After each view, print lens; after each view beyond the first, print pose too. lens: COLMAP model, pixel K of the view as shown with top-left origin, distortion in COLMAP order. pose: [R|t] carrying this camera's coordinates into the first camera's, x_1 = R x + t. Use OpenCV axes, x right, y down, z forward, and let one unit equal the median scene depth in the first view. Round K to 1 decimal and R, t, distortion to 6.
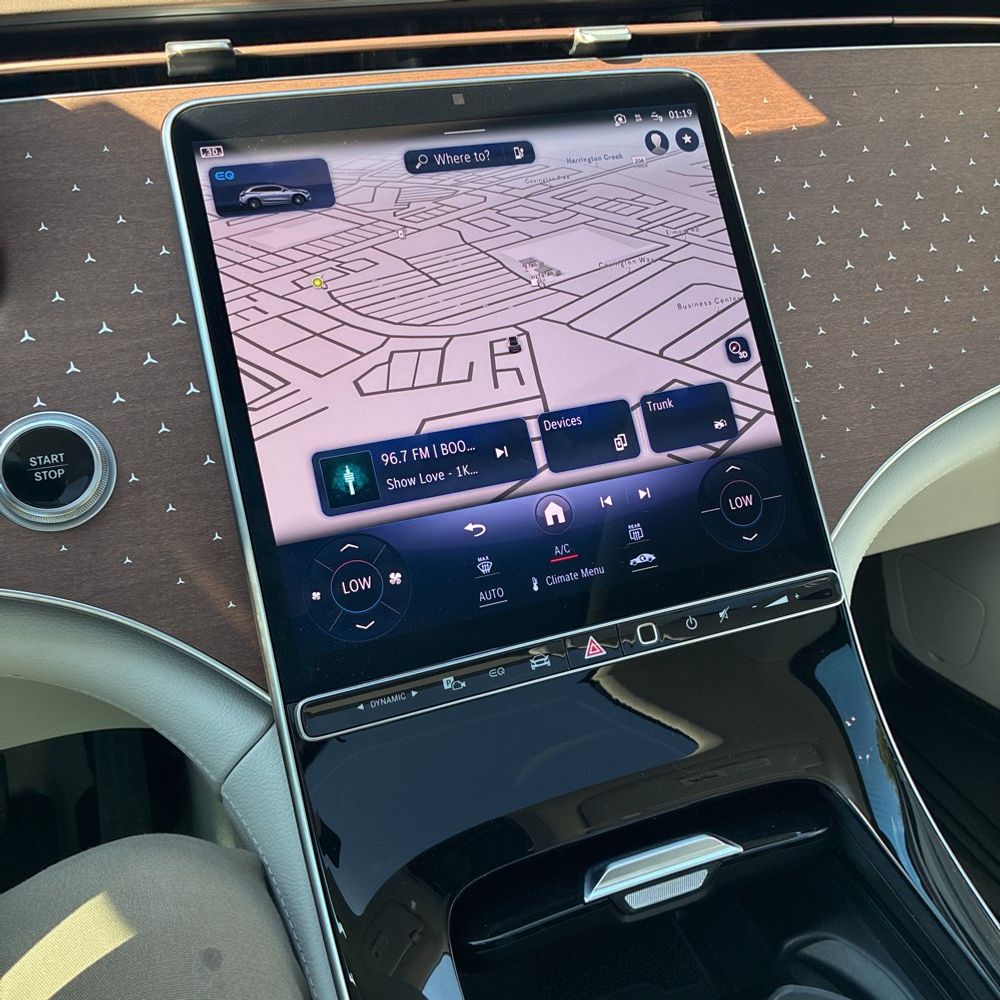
lens RADIAL K [[1023.6, 0, 500.0], [0, 1023.6, 500.0], [0, 0, 1]] dist [0.037054, -0.022483]
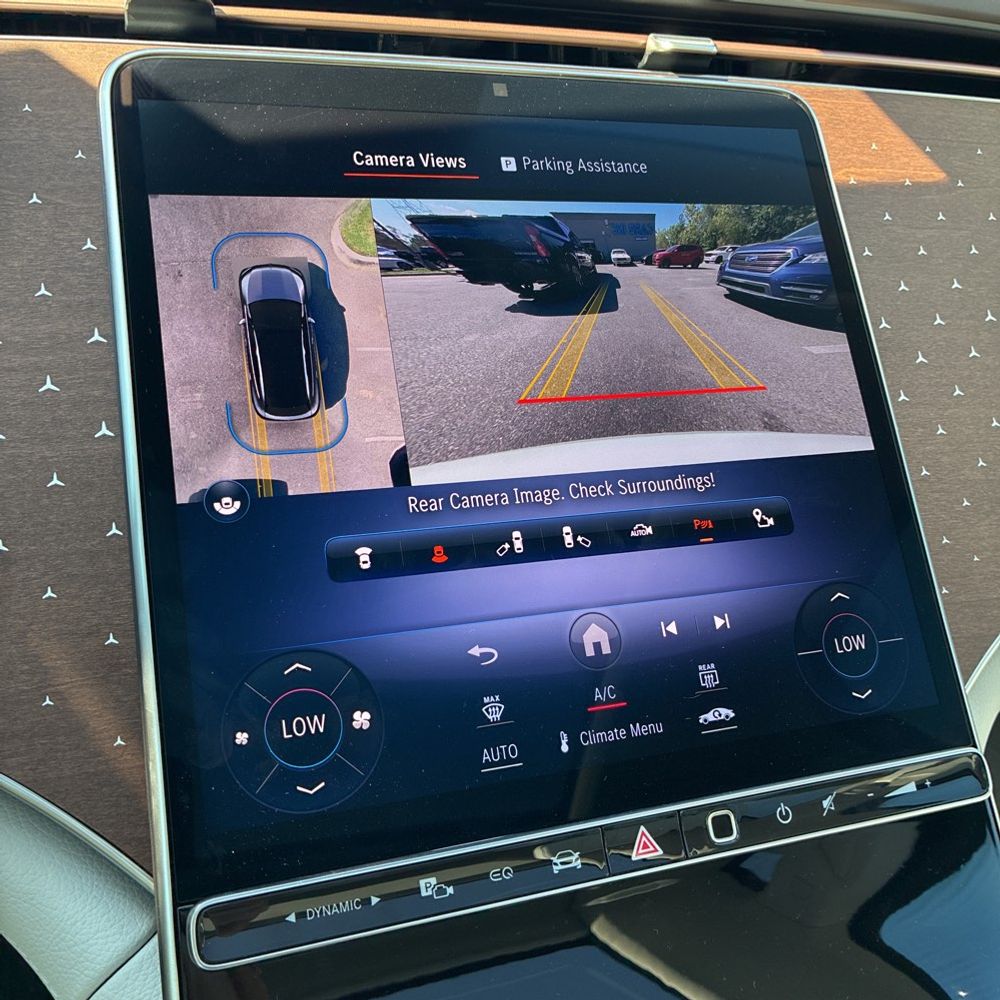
lens RADIAL K [[1018.1, 0, 482.9], [0, 1018.1, 501.5], [0, 0, 1]] dist [-0.009020, 0.030969]
pose [[0.997503, 0.067730, -0.019994, -0.017149], [-0.069695, 0.989827, -0.124034, 0.010597], [0.011390, 0.125118, 0.992076, 0.294194]]
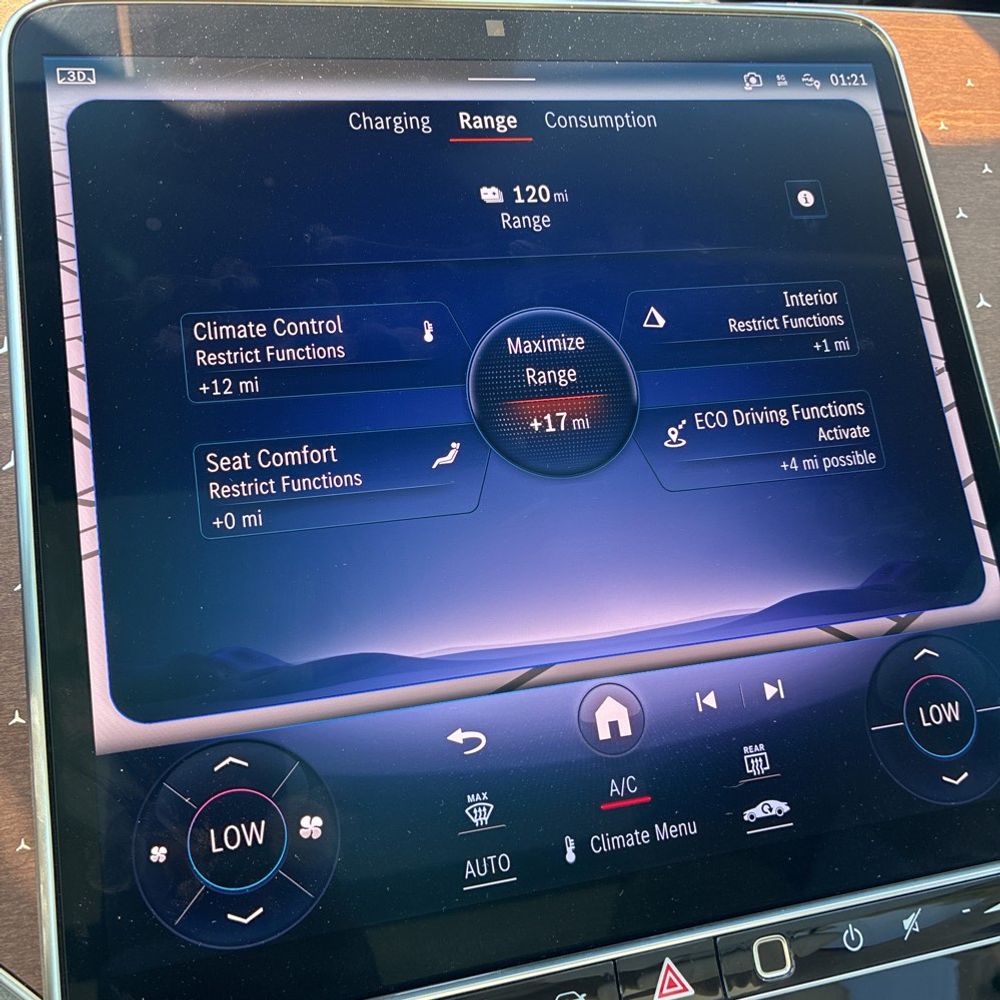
lens RADIAL K [[1039.8, 0, 463.8], [0, 1039.8, 498.1], [0, 0, 1]] dist [-0.008315, 0.000491]
pose [[0.993397, 0.061669, -0.096744, 0.019697], [-0.070496, 0.993384, -0.090651, -0.049641], [0.090514, 0.096872, 0.991173, 0.416324]]
